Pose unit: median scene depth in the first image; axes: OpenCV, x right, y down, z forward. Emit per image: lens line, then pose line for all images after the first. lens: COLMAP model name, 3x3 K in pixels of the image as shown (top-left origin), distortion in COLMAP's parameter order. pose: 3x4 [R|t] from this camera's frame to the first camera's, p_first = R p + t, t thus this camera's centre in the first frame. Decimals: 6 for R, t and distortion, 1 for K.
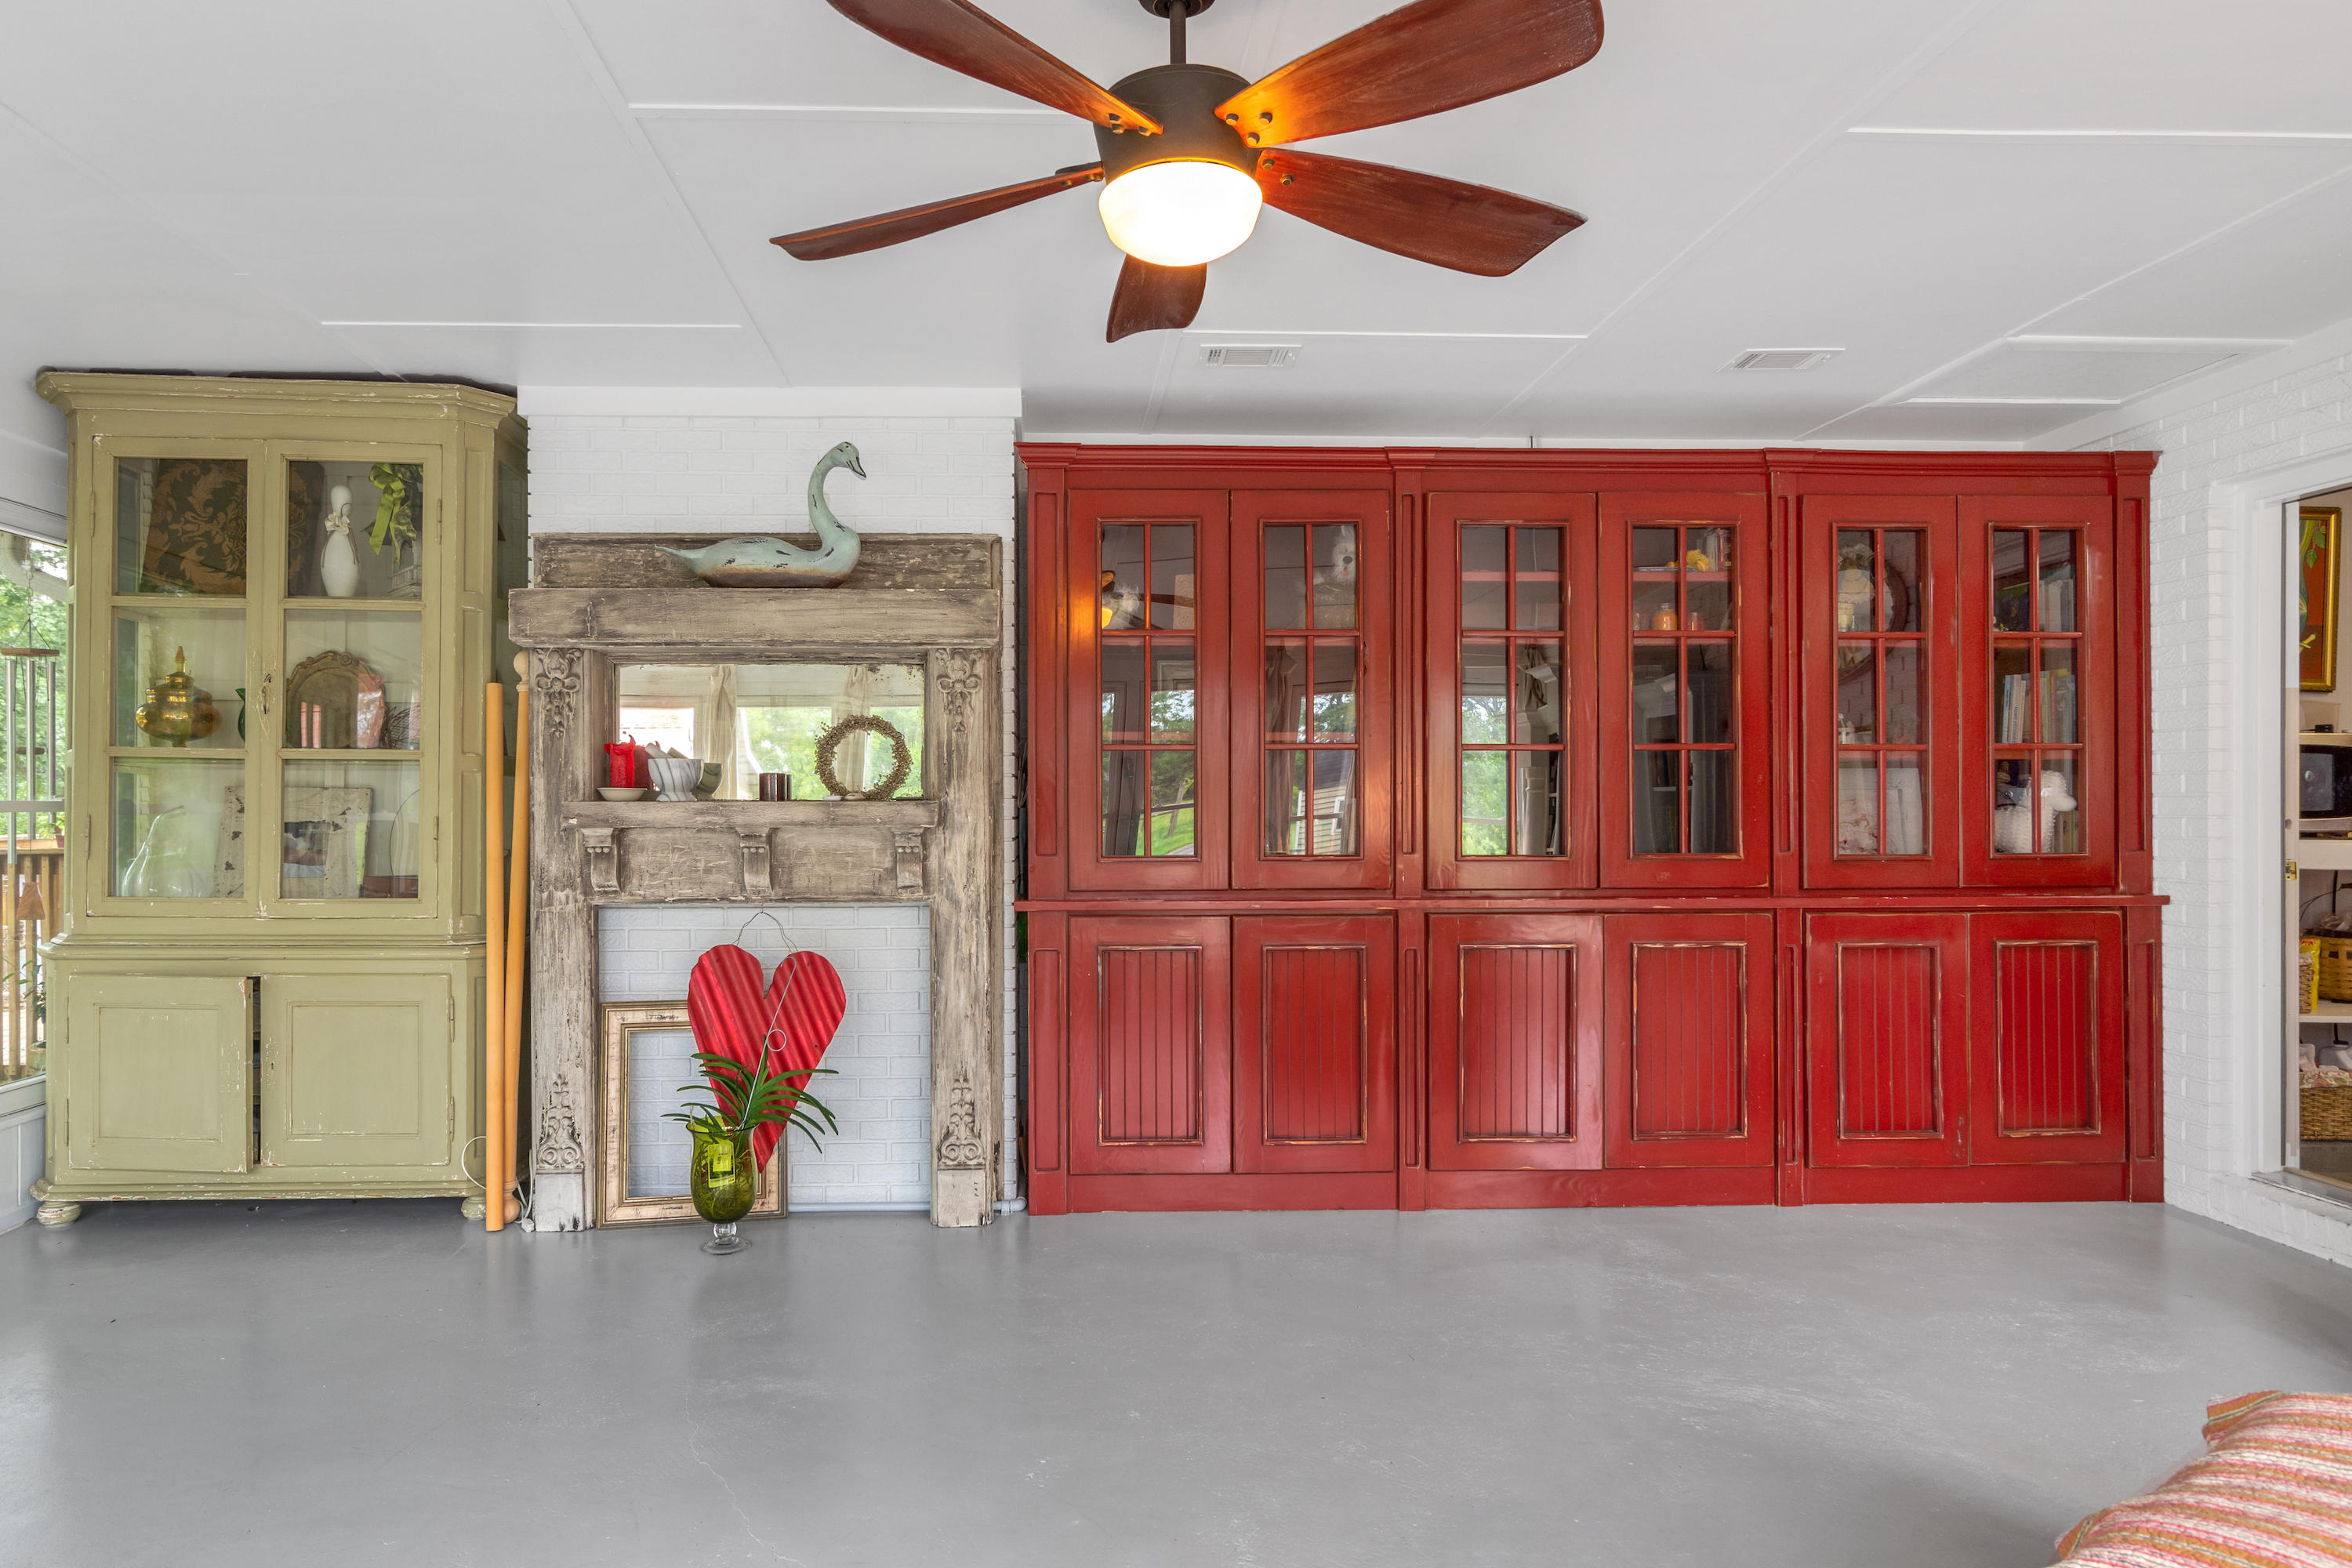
lens RADIAL K [[1421.8, 0, 1176.0], [0, 1421.8, 784.0], [0, 0, 1]] dist [-0.003448, 0.000250]
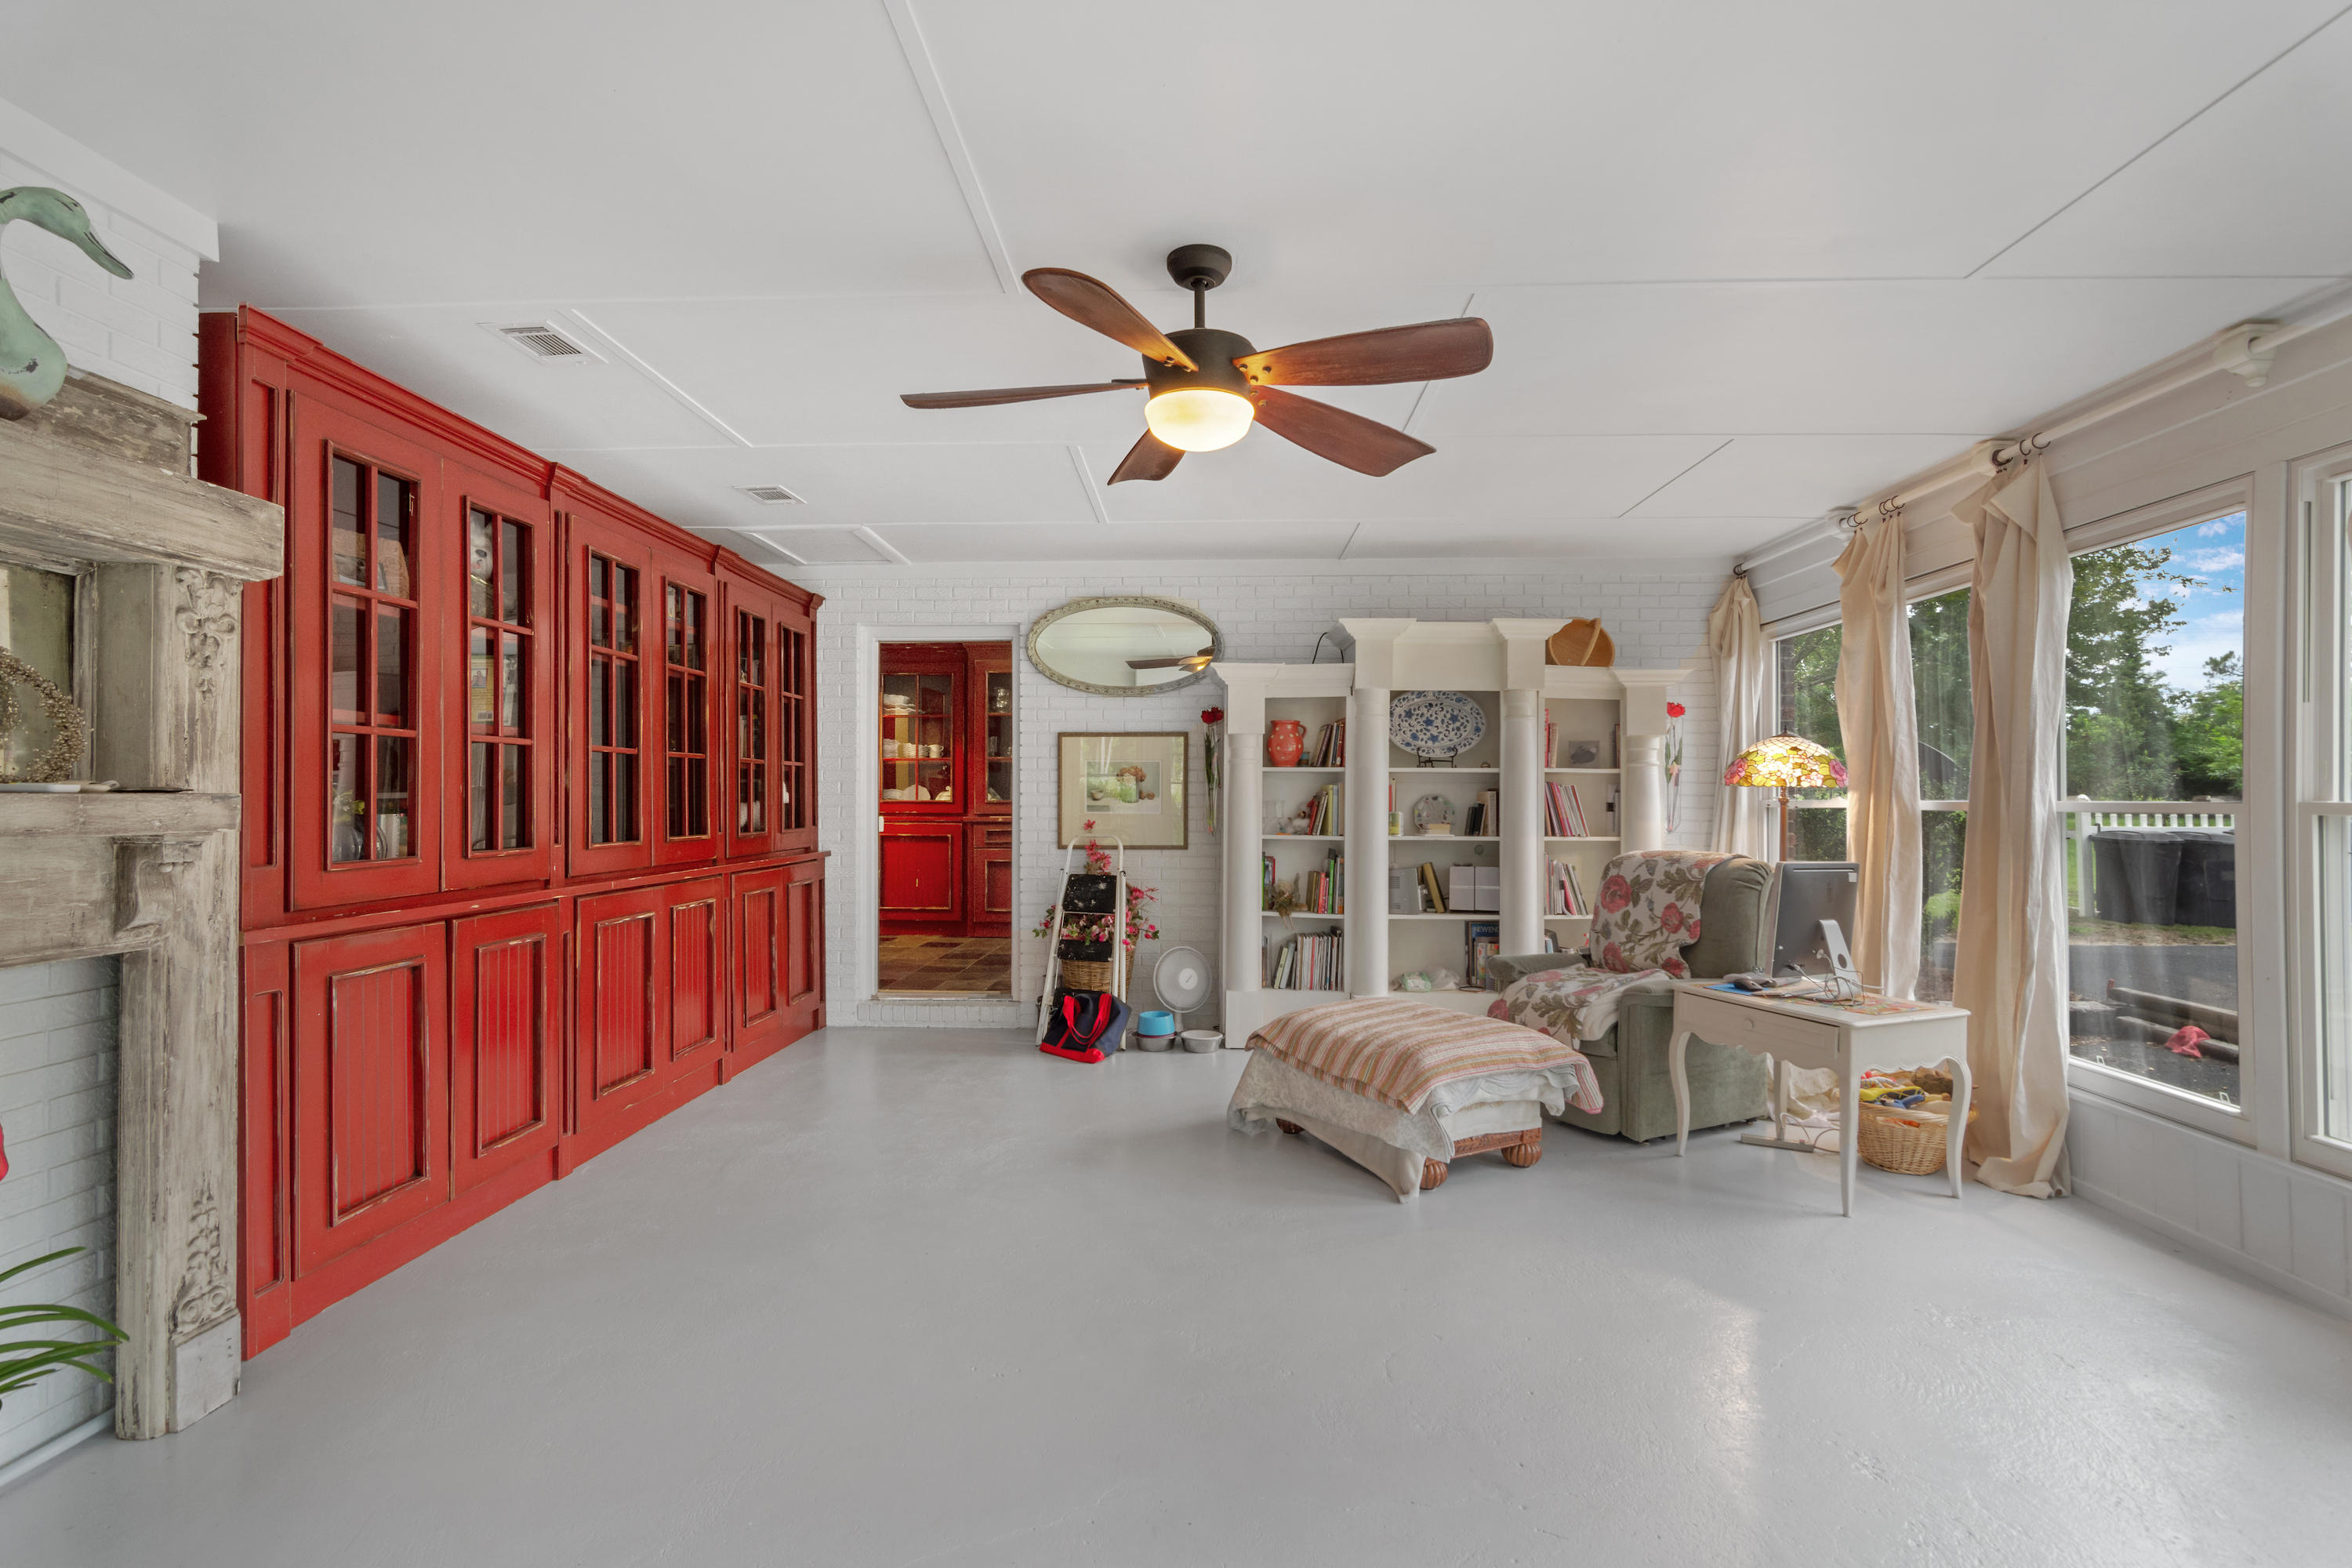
lens RADIAL K [[1136.3, 0, 1175.6], [0, 1136.3, 797.9], [0, 0, 1]] dist [0.001173, 0.000399]
pose [[0.034009, 0.001987, 0.999420, -0.686237], [0.006421, 0.999977, -0.002207, 0.018210], [-0.999401, 0.006492, 0.033996, 0.511187]]
